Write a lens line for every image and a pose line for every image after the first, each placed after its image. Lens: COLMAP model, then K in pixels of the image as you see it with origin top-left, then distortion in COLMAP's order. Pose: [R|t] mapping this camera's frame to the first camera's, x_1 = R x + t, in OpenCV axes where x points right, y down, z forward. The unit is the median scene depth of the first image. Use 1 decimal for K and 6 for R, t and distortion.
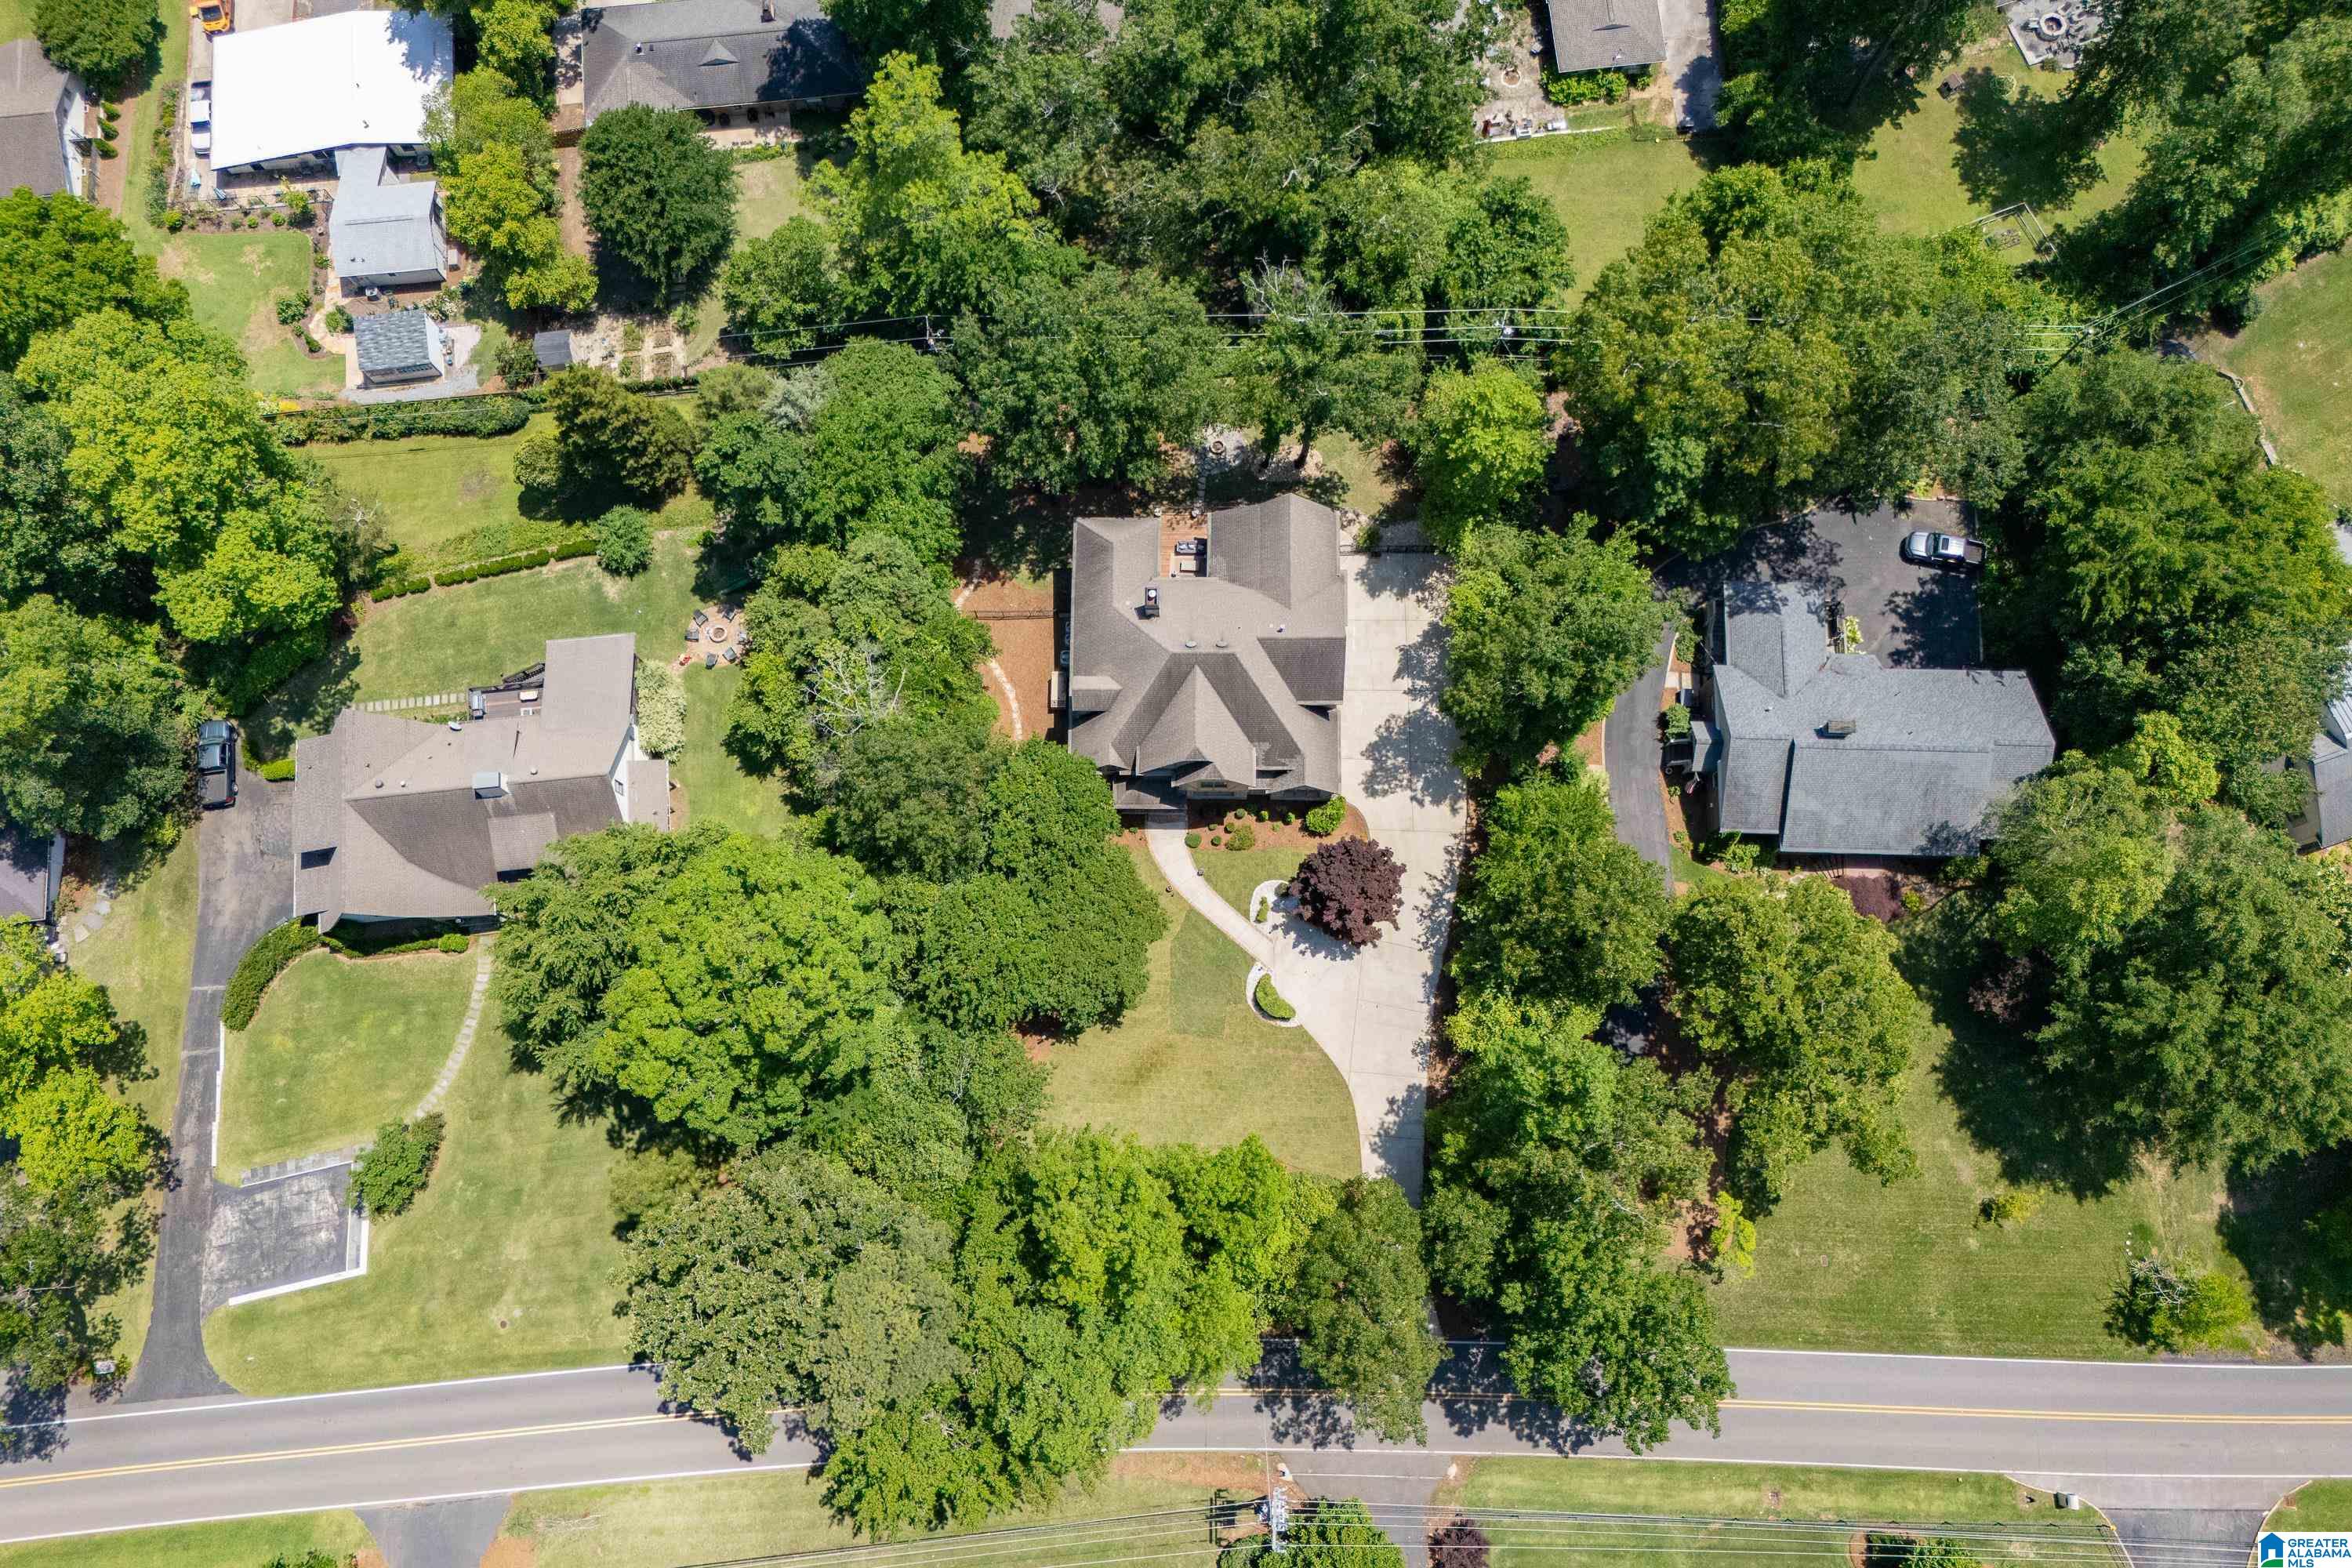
lens RADIAL K [[1723.3, 0, 1164.3], [0, 1723.3, 771.0], [0, 0, 1]] dist [0.060485, -0.077251]
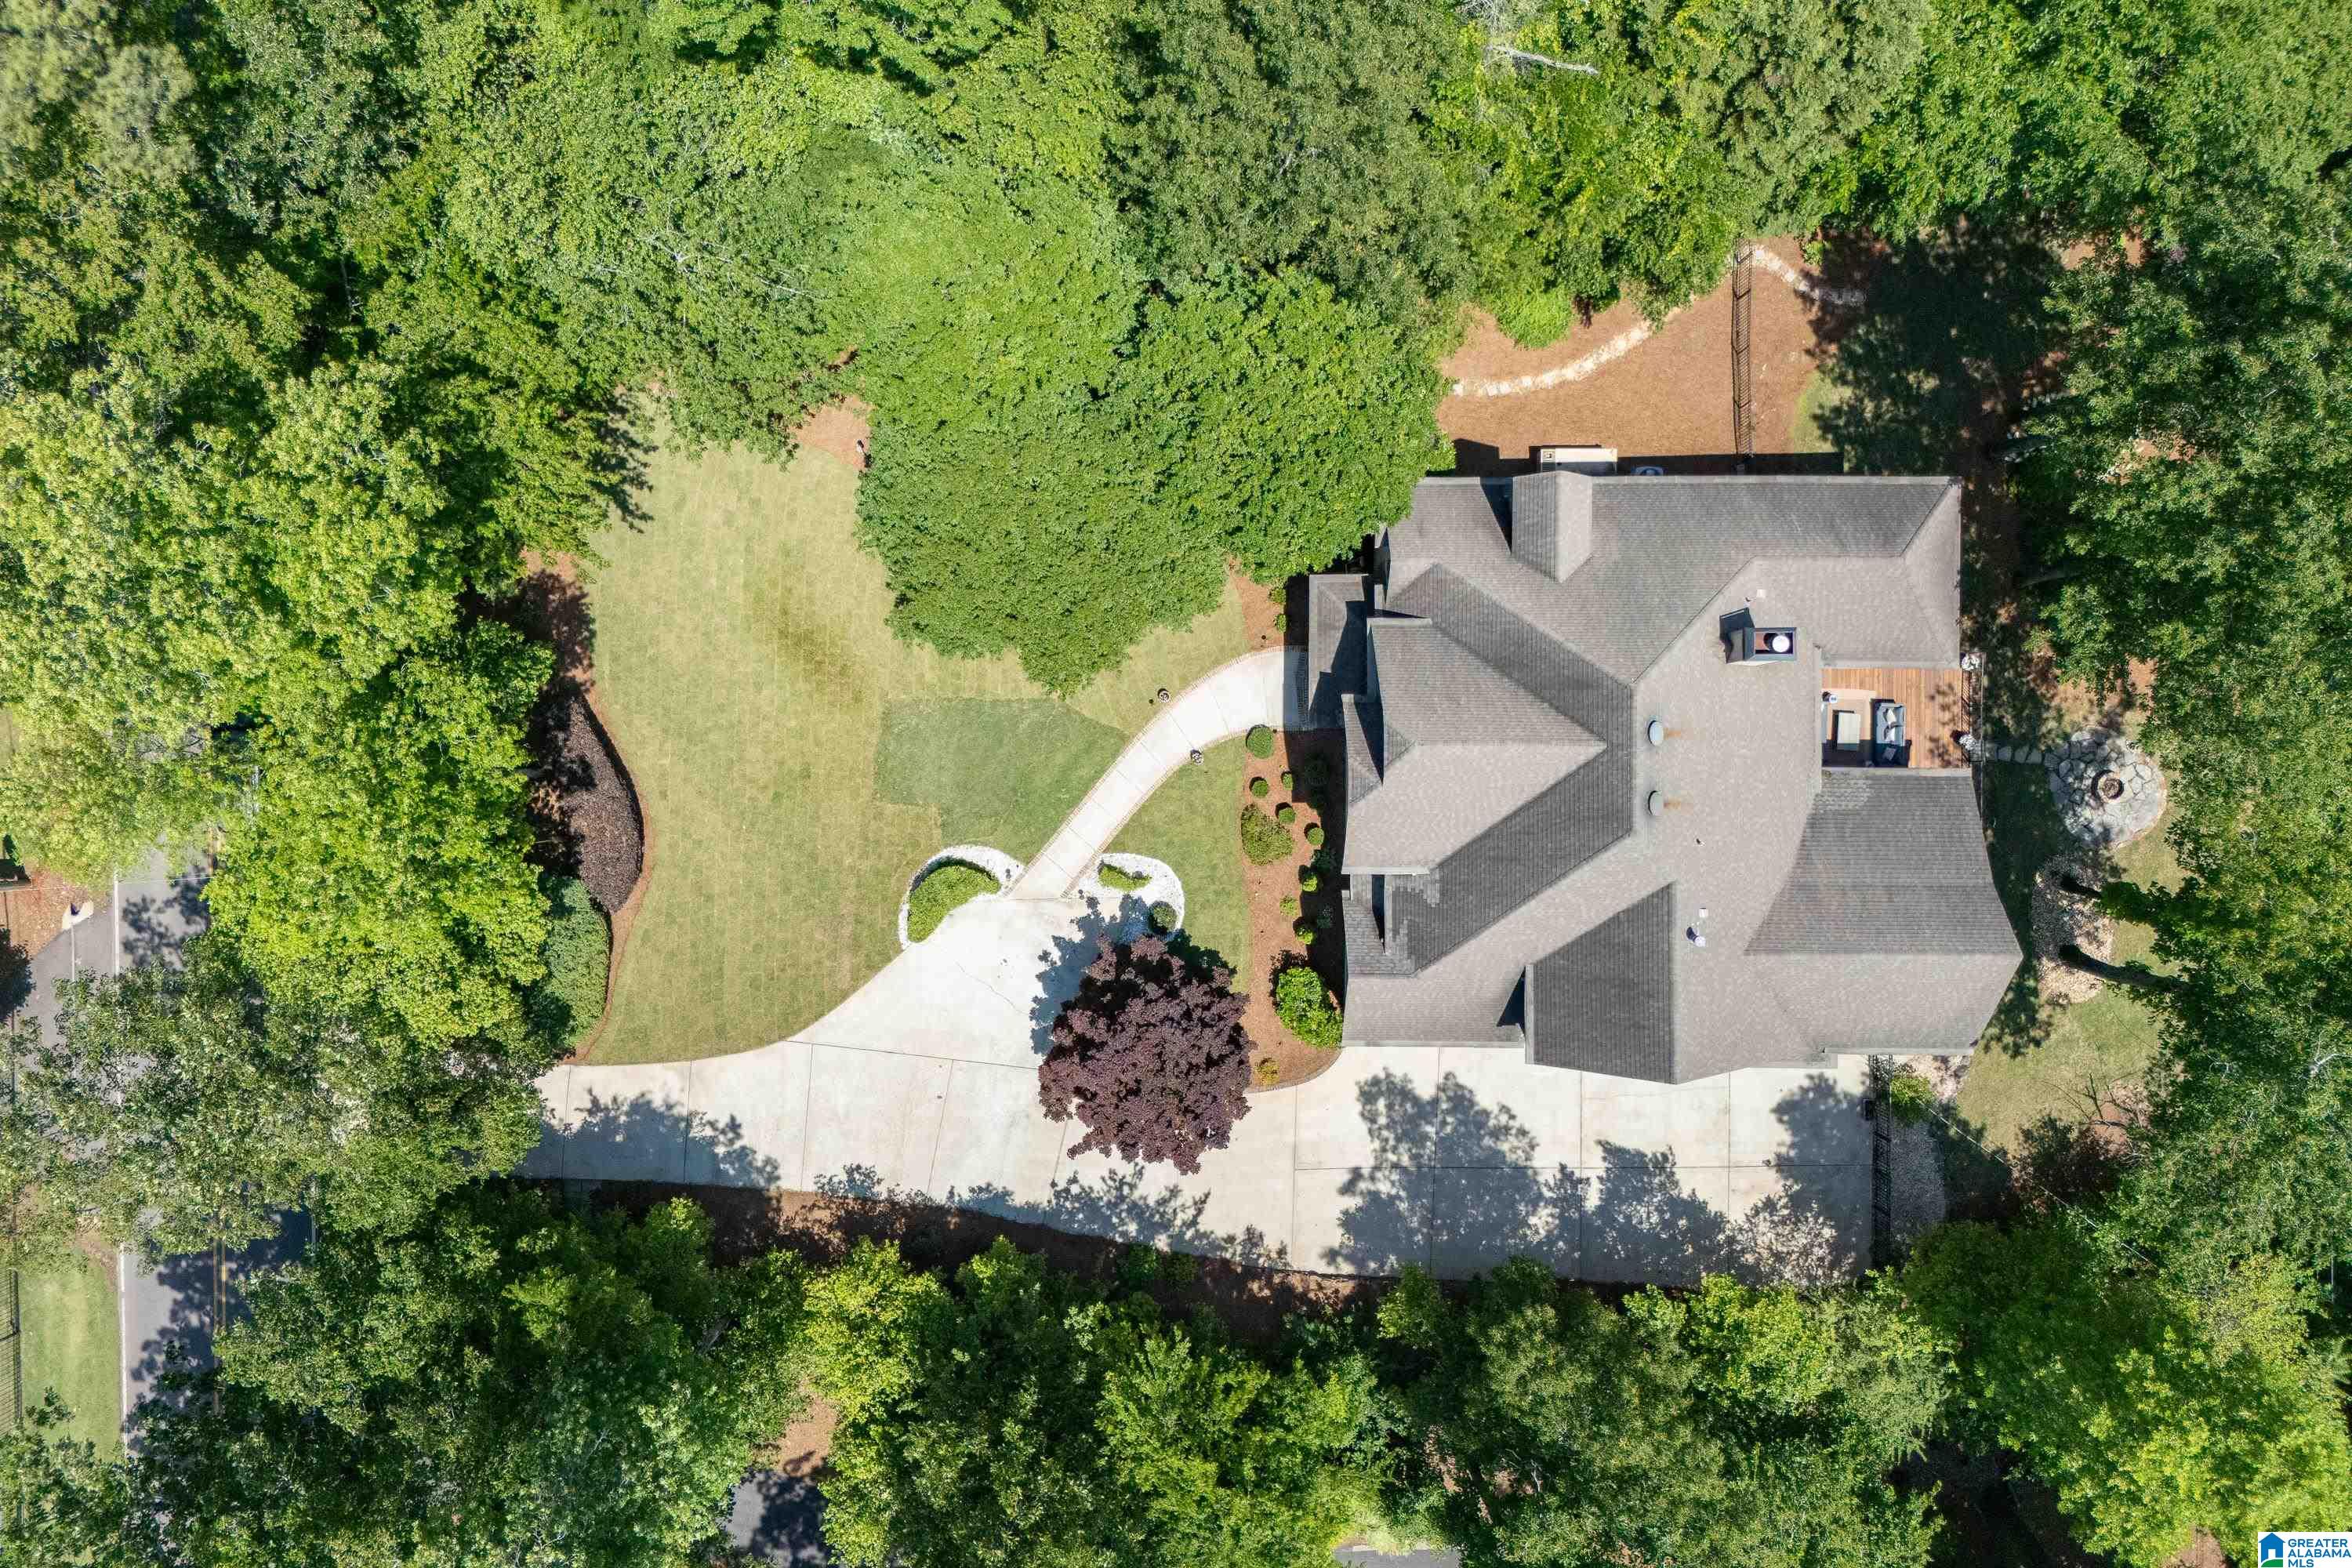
lens RADIAL K [[1723.3, 0, 1164.3], [0, 1723.3, 771.0], [0, 0, 1]] dist [0.060485, -0.077251]
pose [[0.008824, 0.999561, 0.028268, 0.010913], [-0.968671, 0.001528, 0.248345, -0.057375], [0.248192, -0.029574, 0.968259, 0.504442]]
